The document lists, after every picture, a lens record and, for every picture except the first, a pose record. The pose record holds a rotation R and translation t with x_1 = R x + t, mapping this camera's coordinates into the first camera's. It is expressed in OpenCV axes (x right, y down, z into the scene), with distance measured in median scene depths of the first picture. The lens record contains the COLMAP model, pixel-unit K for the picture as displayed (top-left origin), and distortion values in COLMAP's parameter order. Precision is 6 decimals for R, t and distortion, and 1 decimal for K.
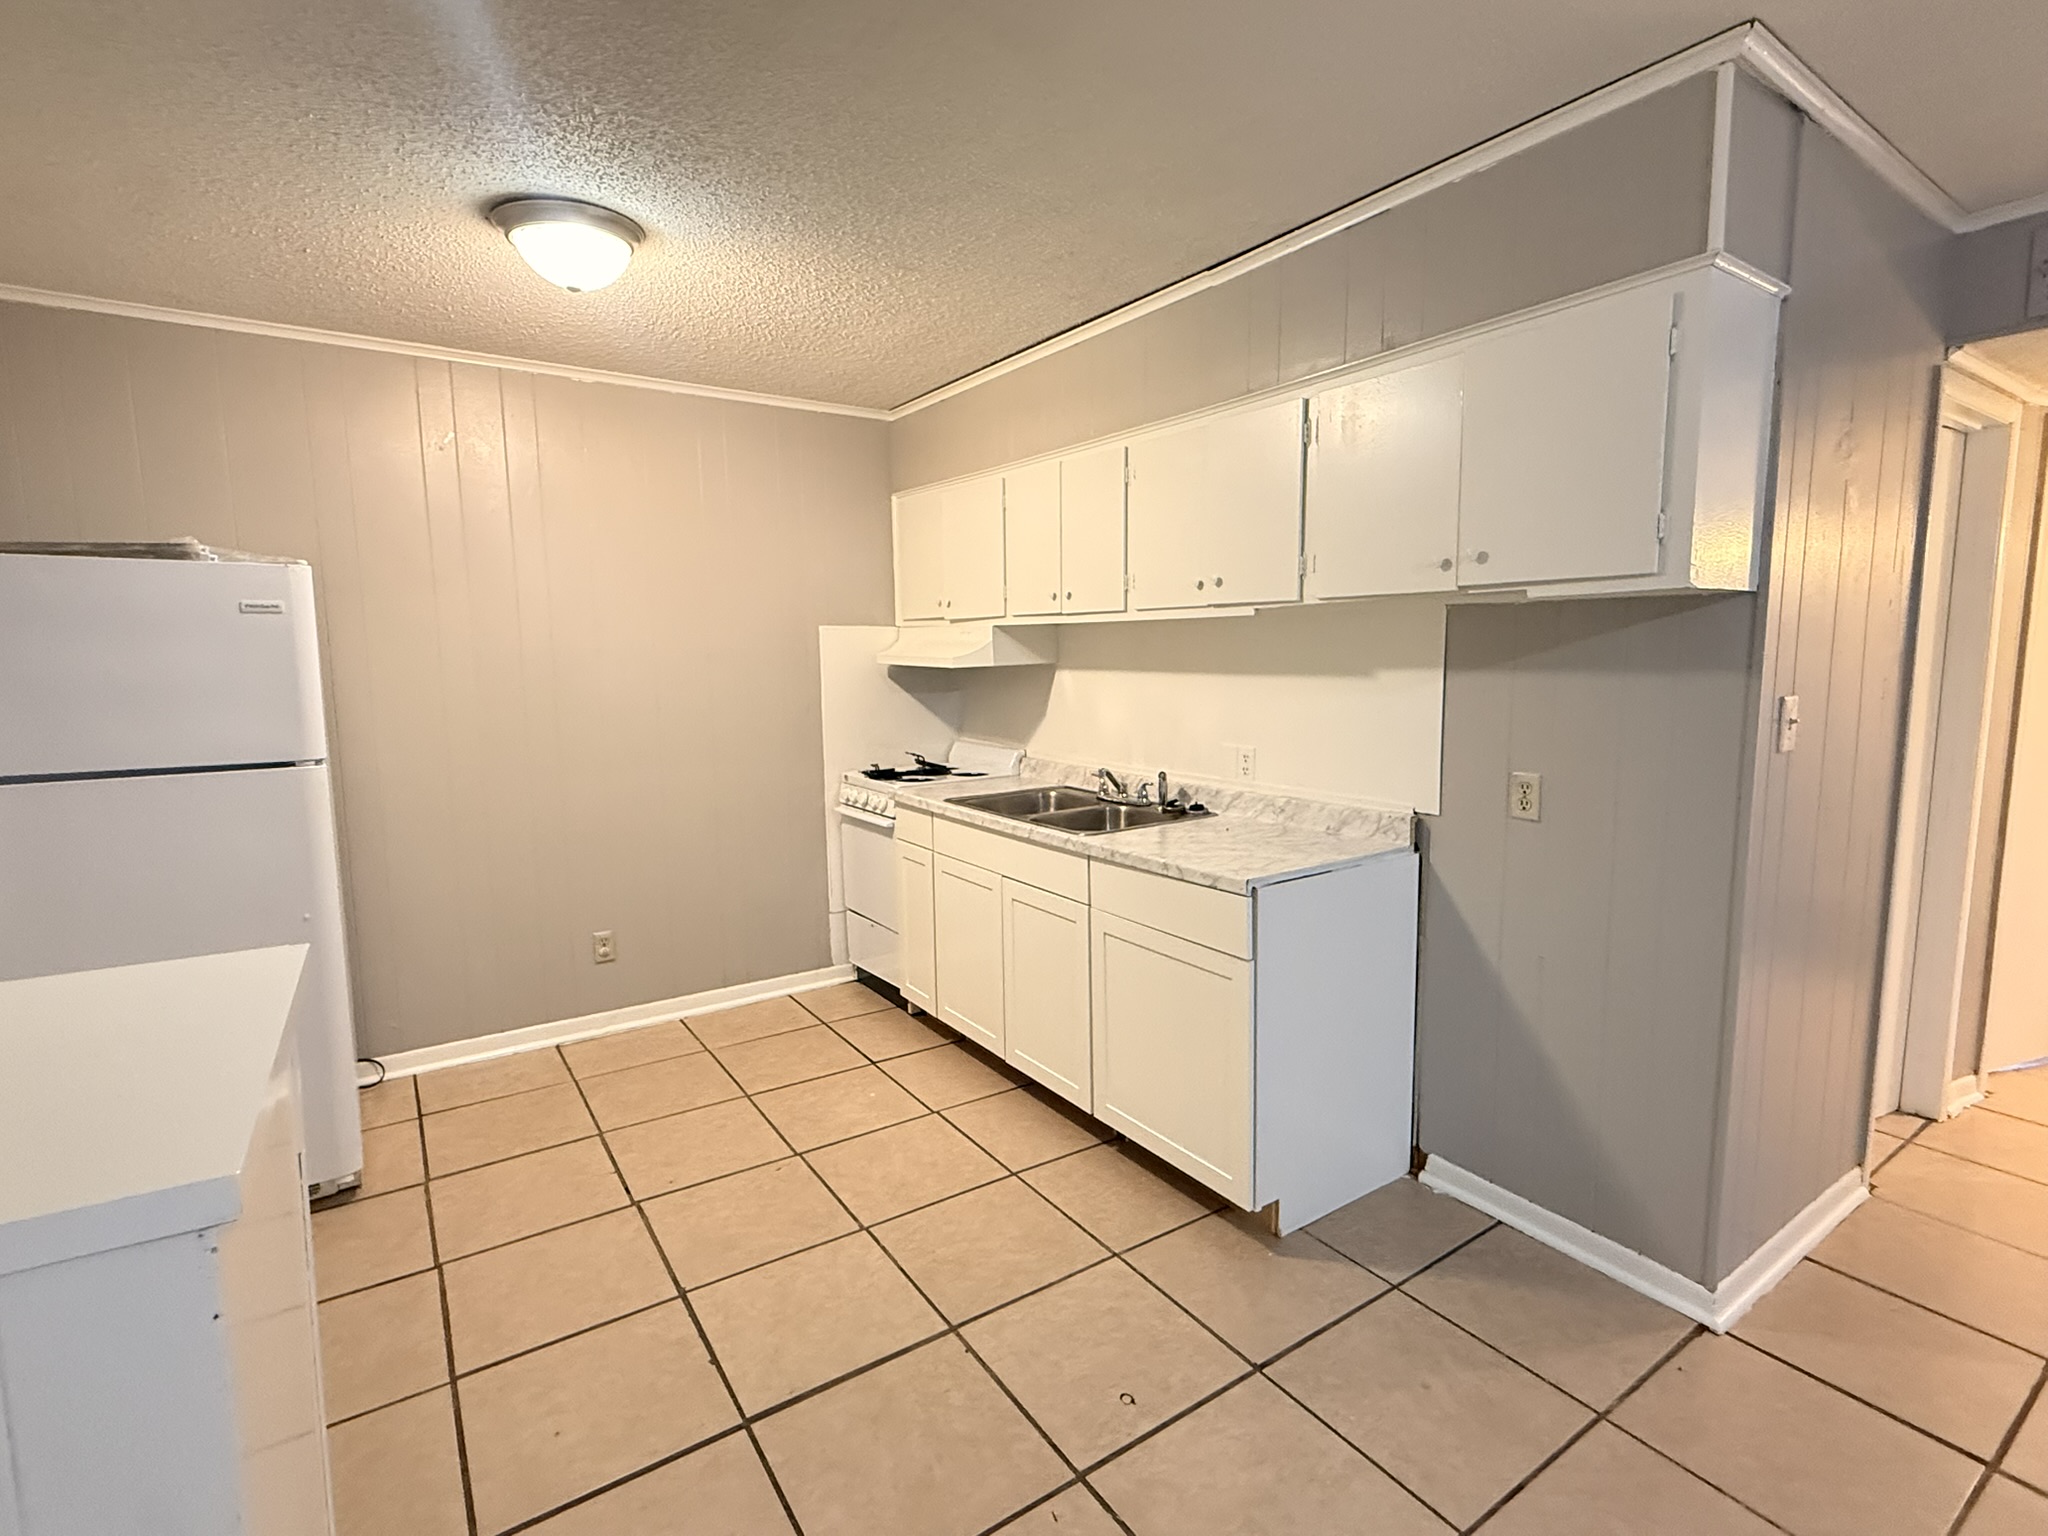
lens RADIAL K [[984.2, 0, 1029.1], [0, 984.2, 762.4], [0, 0, 1]] dist [-0.000200, 0.000163]
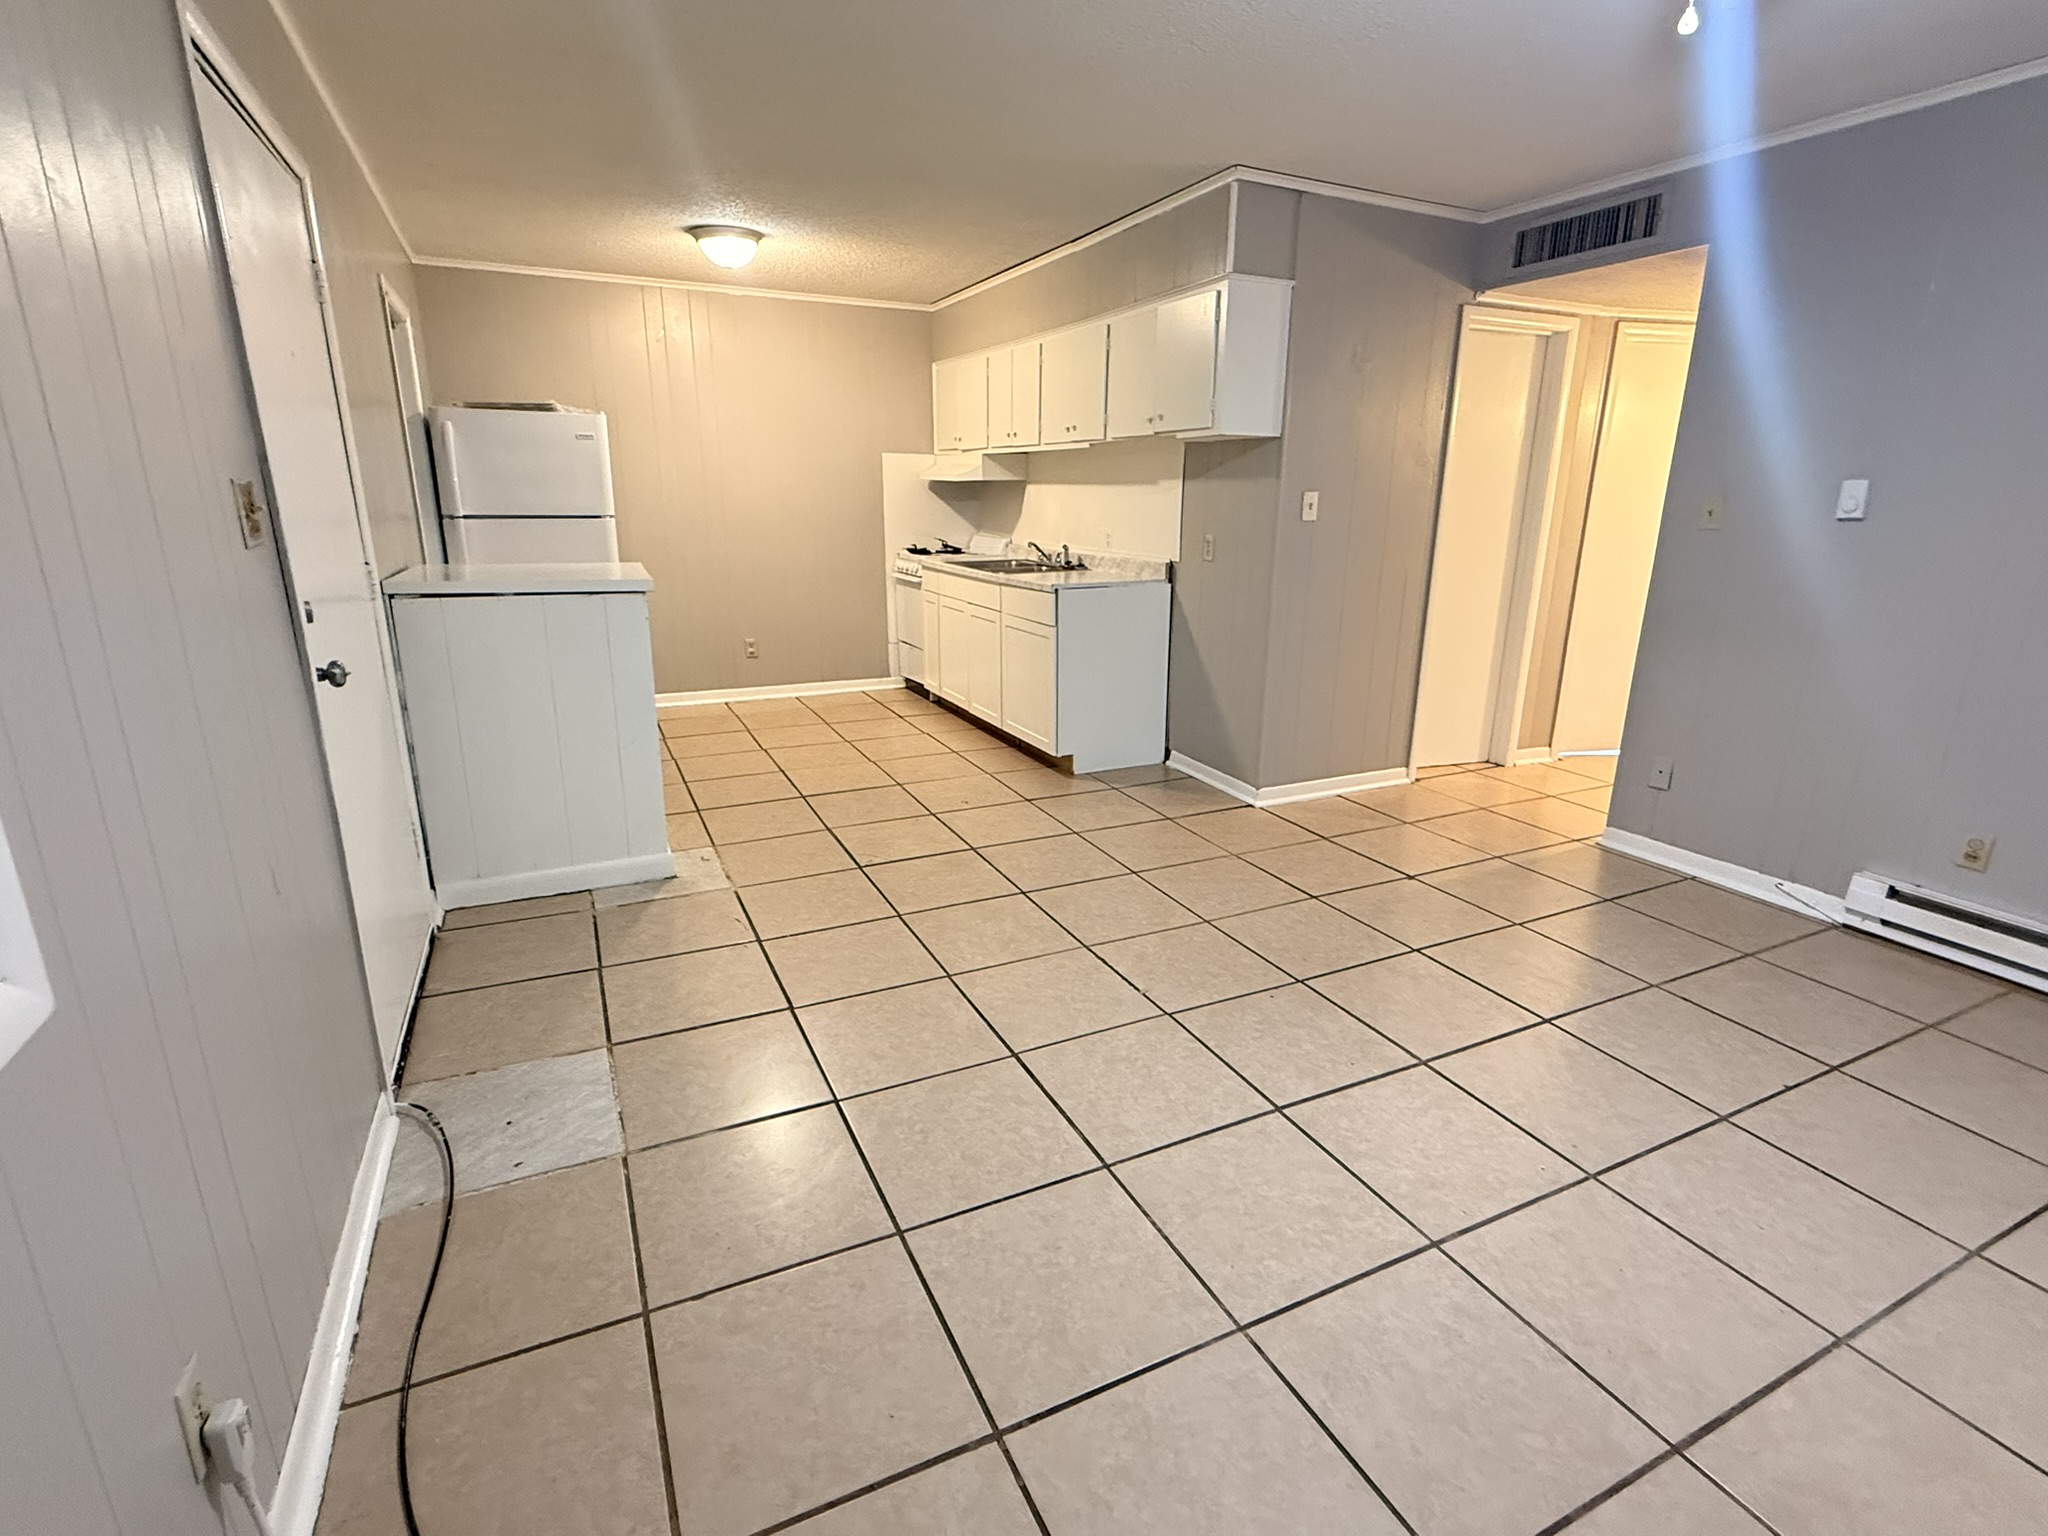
lens RADIAL K [[984.2, 0, 1029.1], [0, 984.2, 762.4], [0, 0, 1]] dist [-0.000200, 0.000163]
pose [[0.988295, 0.058599, -0.140849, 0.327442], [-0.036106, 0.986899, 0.157245, 0.112404], [0.148218, -0.150319, 0.977464, -0.691648]]
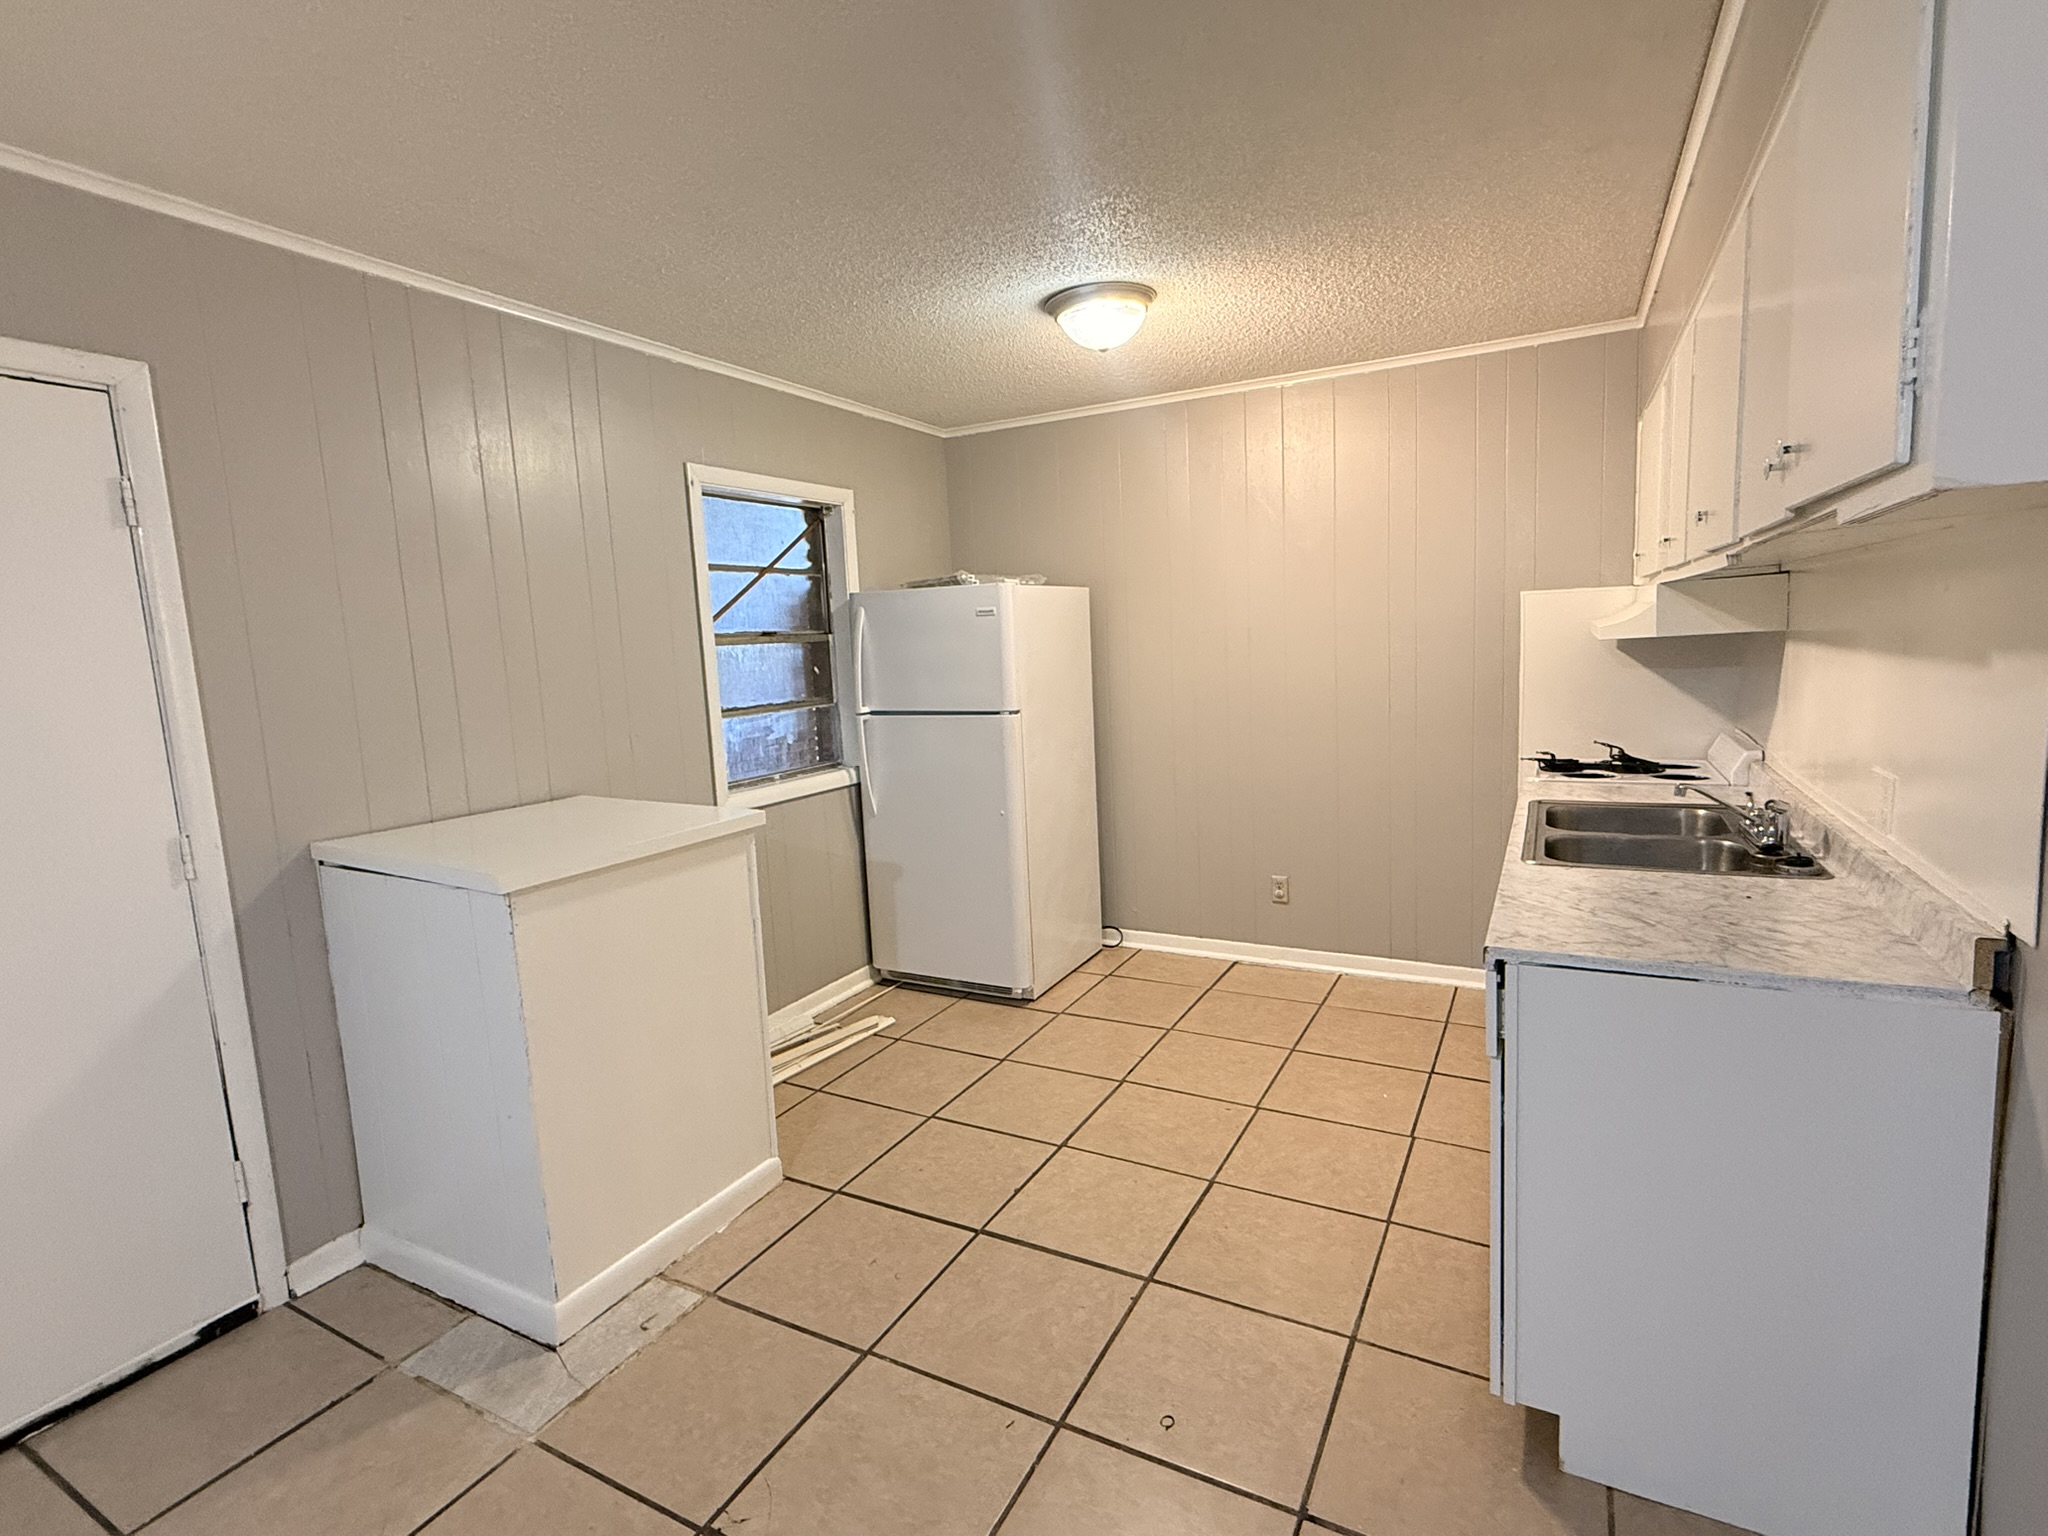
lens RADIAL K [[984.2, 0, 1029.1], [0, 984.2, 762.4], [0, 0, 1]] dist [-0.000200, 0.000163]
pose [[0.461016, 0.101748, -0.881539, 0.478808], [-0.061682, 0.994676, 0.082549, -0.038828], [0.885245, 0.016318, 0.464838, 0.245682]]
